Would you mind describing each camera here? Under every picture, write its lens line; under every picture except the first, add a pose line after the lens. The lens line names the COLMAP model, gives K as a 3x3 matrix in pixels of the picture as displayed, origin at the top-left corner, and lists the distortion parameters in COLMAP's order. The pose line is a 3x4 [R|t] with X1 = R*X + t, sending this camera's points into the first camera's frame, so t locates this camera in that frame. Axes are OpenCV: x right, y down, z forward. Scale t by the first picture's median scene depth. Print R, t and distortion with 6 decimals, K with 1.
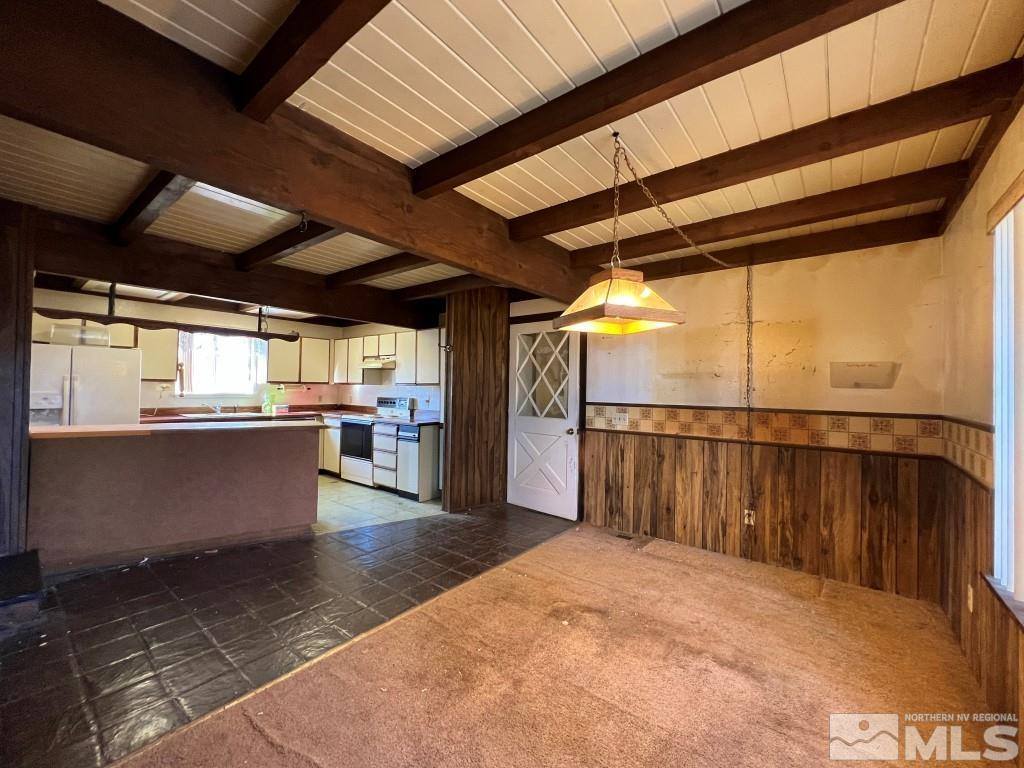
lens RADIAL K [[411.5, 0, 506.9], [0, 411.5, 383.3], [0, 0, 1]] dist [-0.001957, 0.000597]
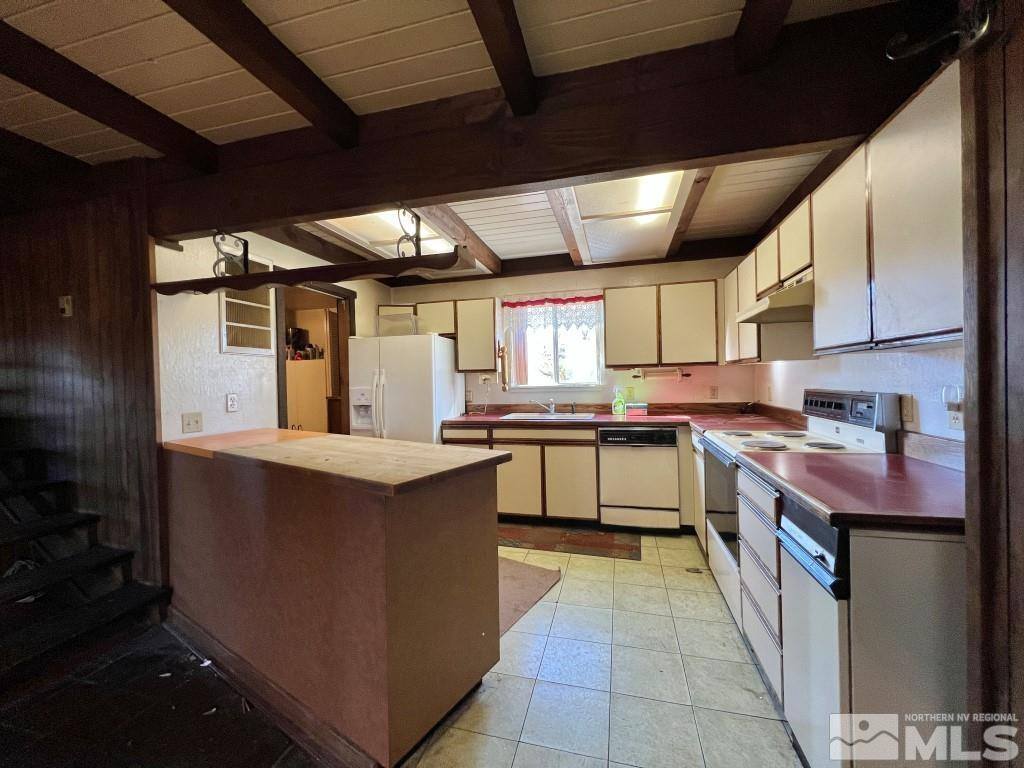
lens RADIAL K [[411.5, 0, 507.1], [0, 411.5, 381.5], [0, 0, 1]] dist [-0.001957, 0.000597]
pose [[0.395170, -0.020403, -0.918382, -0.072194], [0.040800, 0.999157, -0.004642, 0.018479], [0.917702, -0.035635, 0.395669, 0.679251]]
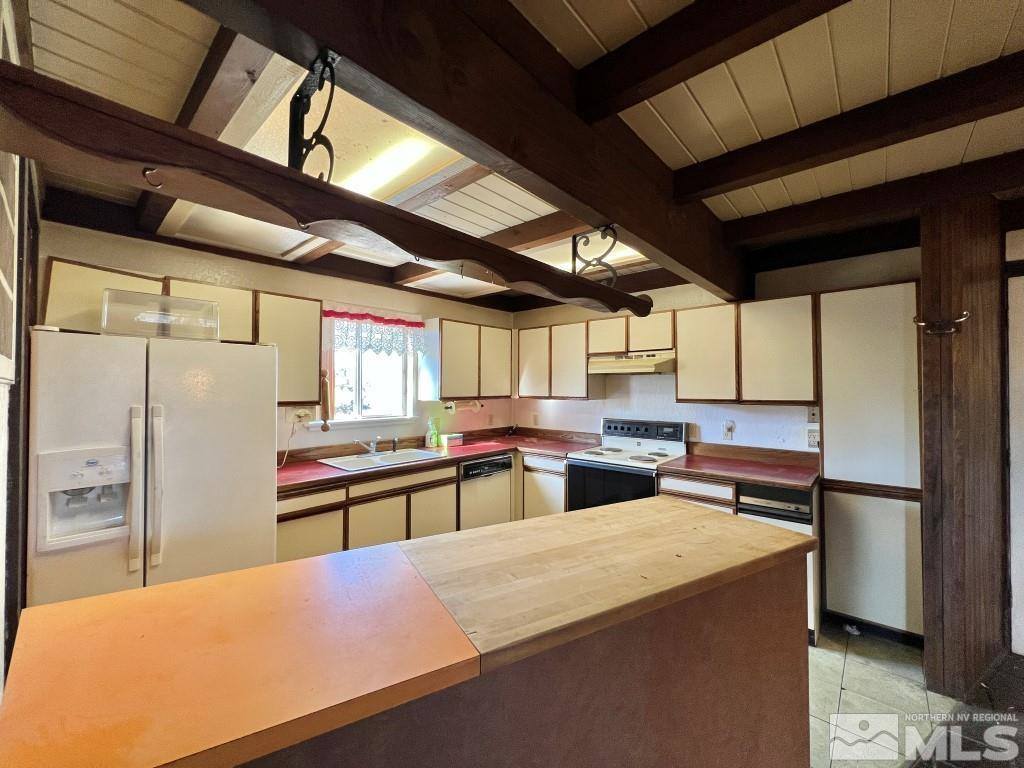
lens RADIAL K [[411.5, 0, 516.0], [0, 411.5, 382.3], [0, 0, 1]] dist [-0.001957, 0.000597]
pose [[0.997842, -0.017852, -0.063186, -0.480550], [0.017758, 0.999840, -0.002044, -0.026977], [0.063212, 0.000918, 0.998000, 0.441318]]
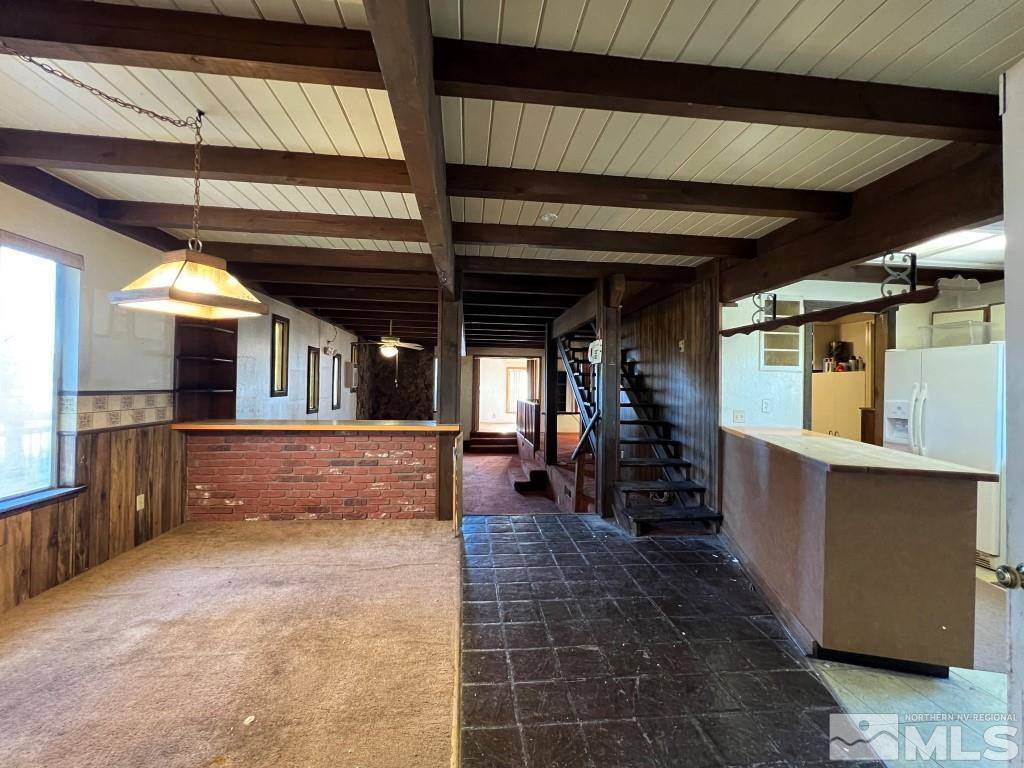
lens RADIAL K [[411.5, 0, 516.5], [0, 411.5, 382.2], [0, 0, 1]] dist [-0.001957, 0.000597]
pose [[-0.713006, -0.034175, -0.700325, 0.136793], [-0.020232, 0.999398, -0.028172, 0.016300], [0.700866, -0.005918, -0.713268, 0.773027]]
